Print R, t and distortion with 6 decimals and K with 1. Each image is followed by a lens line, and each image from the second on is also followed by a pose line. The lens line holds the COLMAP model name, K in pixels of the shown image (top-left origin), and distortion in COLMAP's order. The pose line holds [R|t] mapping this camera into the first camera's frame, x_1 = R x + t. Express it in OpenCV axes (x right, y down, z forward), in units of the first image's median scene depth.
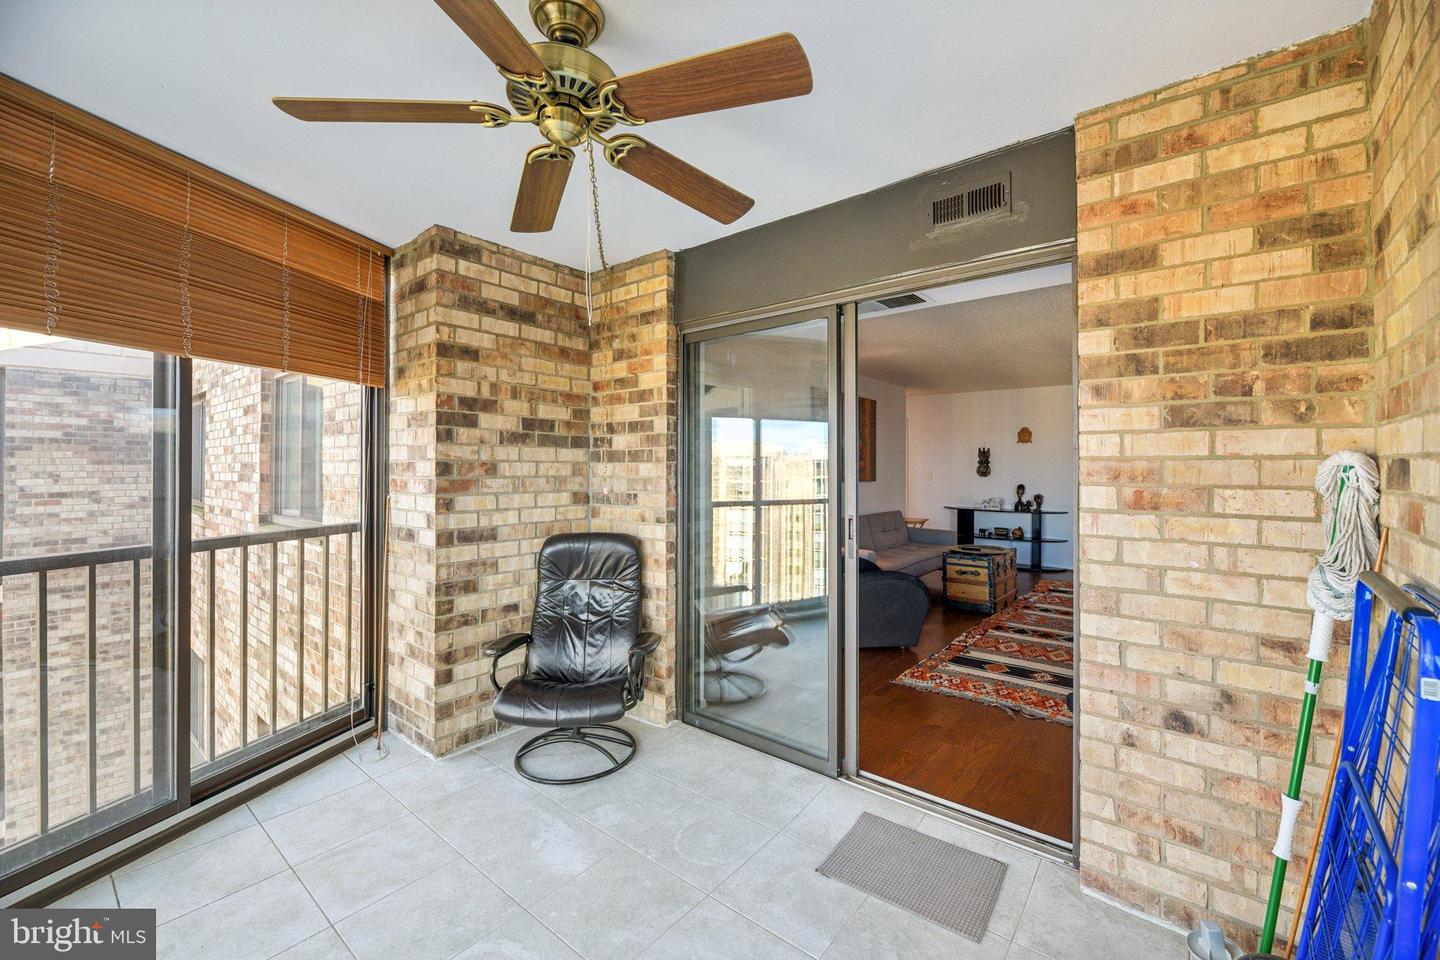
lens RADIAL K [[587.3, 0, 730.8], [0, 587.3, 470.5], [0, 0, 1]] dist [-0.001092, -0.000143]
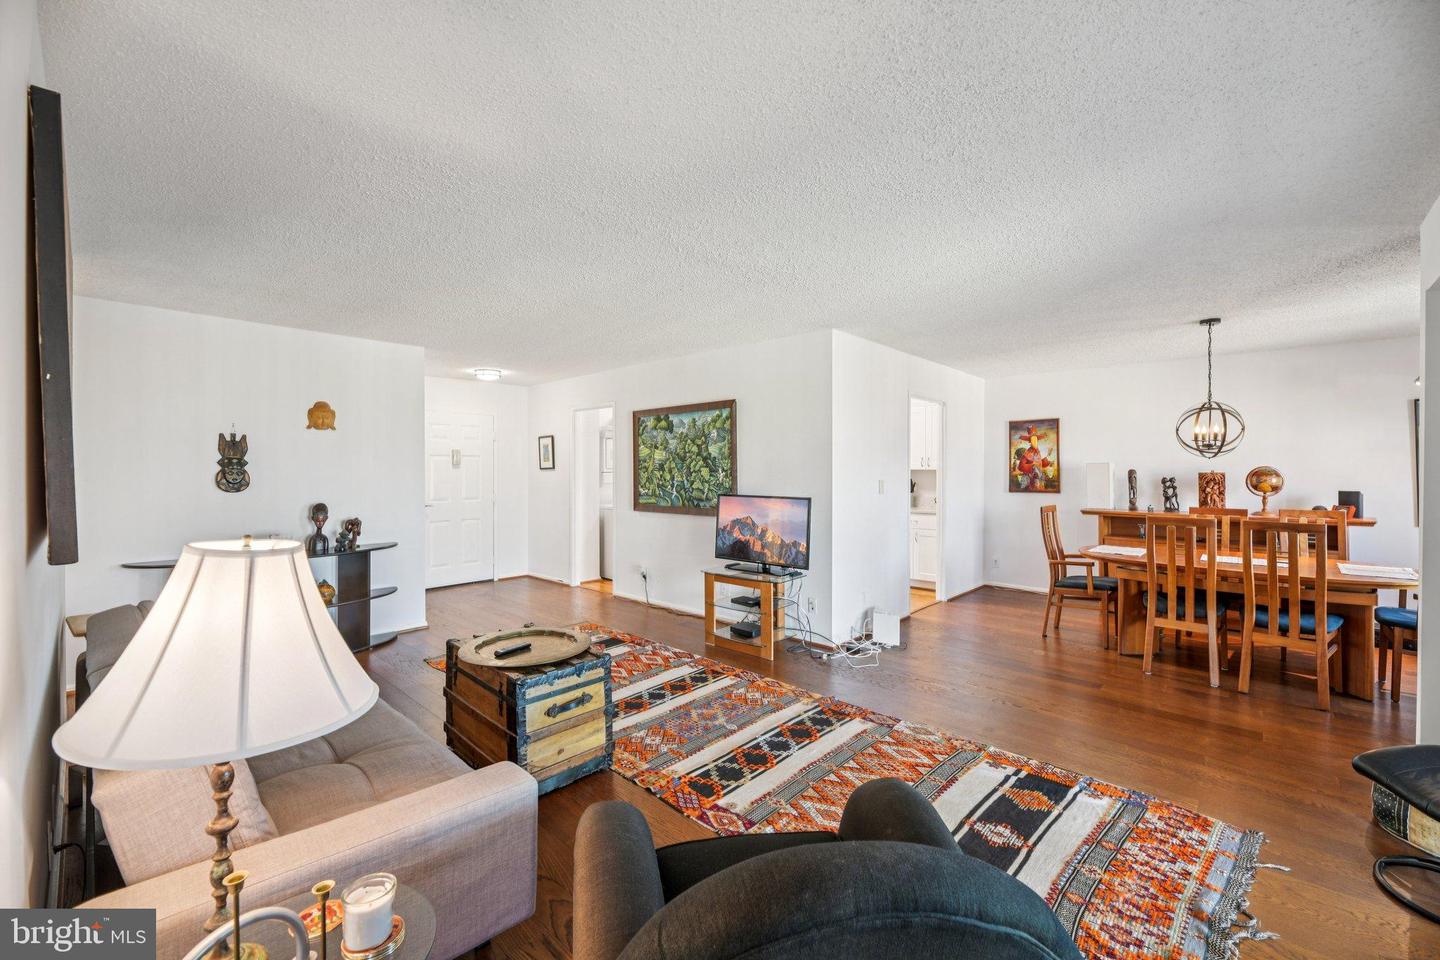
lens RADIAL K [[587.3, 0, 730.8], [0, 587.3, 470.5], [0, 0, 1]] dist [-0.001092, -0.000143]
pose [[0.062041, -0.000939, 0.998073, -0.051023], [0.002028, 0.999998, 0.000815, -0.010983], [-0.998072, 0.001973, 0.062043, 0.838764]]
